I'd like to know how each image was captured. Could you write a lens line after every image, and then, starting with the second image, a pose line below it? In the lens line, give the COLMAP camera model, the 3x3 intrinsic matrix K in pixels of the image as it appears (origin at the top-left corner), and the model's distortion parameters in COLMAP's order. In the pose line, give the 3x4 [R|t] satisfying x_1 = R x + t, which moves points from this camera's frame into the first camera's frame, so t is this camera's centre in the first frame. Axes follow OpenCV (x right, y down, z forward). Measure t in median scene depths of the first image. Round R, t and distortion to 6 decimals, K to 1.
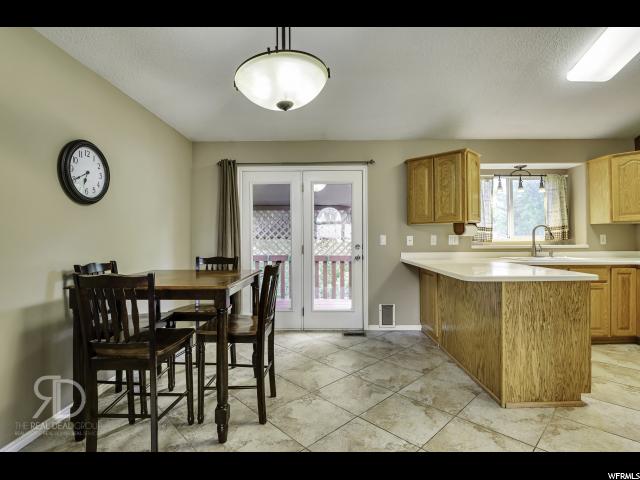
lens RADIAL K [[316.9, 0, 321.5], [0, 316.9, 233.7], [0, 0, 1]] dist [-0.016516, -0.003607]
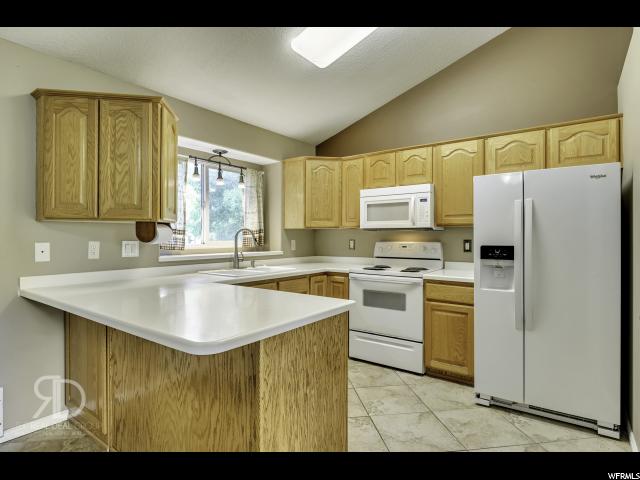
lens RADIAL K [[347.9, 0, 319.9], [0, 347.9, 236.7], [0, 0, 1]] dist [-0.003120, -0.002685]
pose [[0.581087, 0.006189, 0.813818, 0.086347], [-0.015428, 0.999875, 0.003412, -0.011758], [-0.813695, -0.014539, 0.581110, 0.319750]]
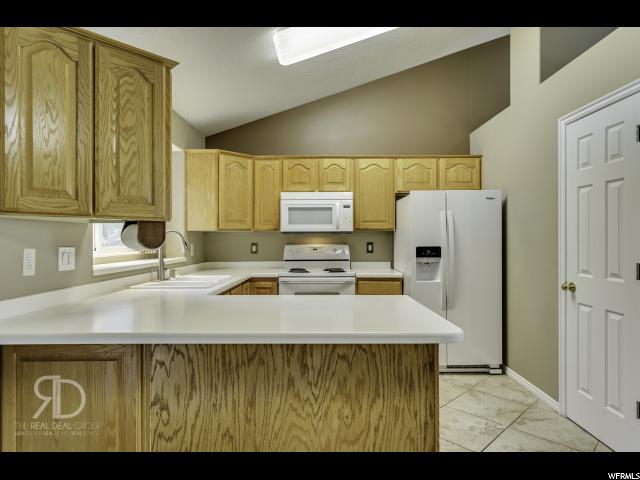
lens RADIAL K [[377.1, 0, 318.3], [0, 377.1, 239.5], [0, 0, 1]] dist [0.004417, 0.000366]
pose [[-0.004054, 0.006256, 0.999972, -0.086220], [-0.010859, 0.999921, -0.006300, -0.006452], [-0.999933, -0.010884, -0.003985, 0.679685]]
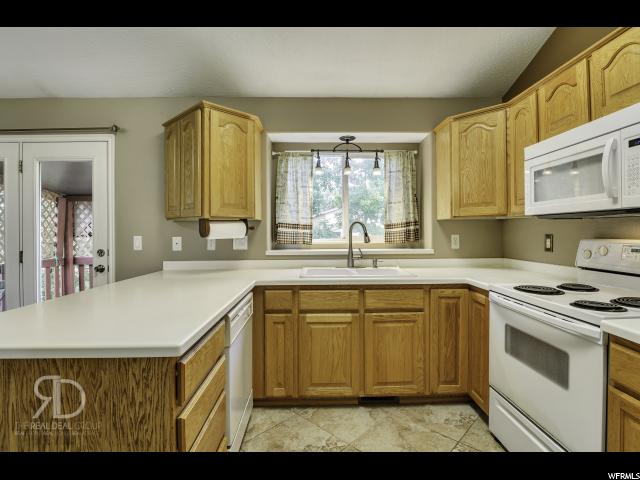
lens RADIAL K [[316.9, 0, 321.2], [0, 316.9, 231.6], [0, 0, 1]] dist [-0.016516, -0.003607]
pose [[0.999188, -0.001205, 0.040280, 0.578128], [0.000597, 0.999886, 0.015098, -0.015148], [-0.040293, -0.015062, 0.999074, 0.305625]]
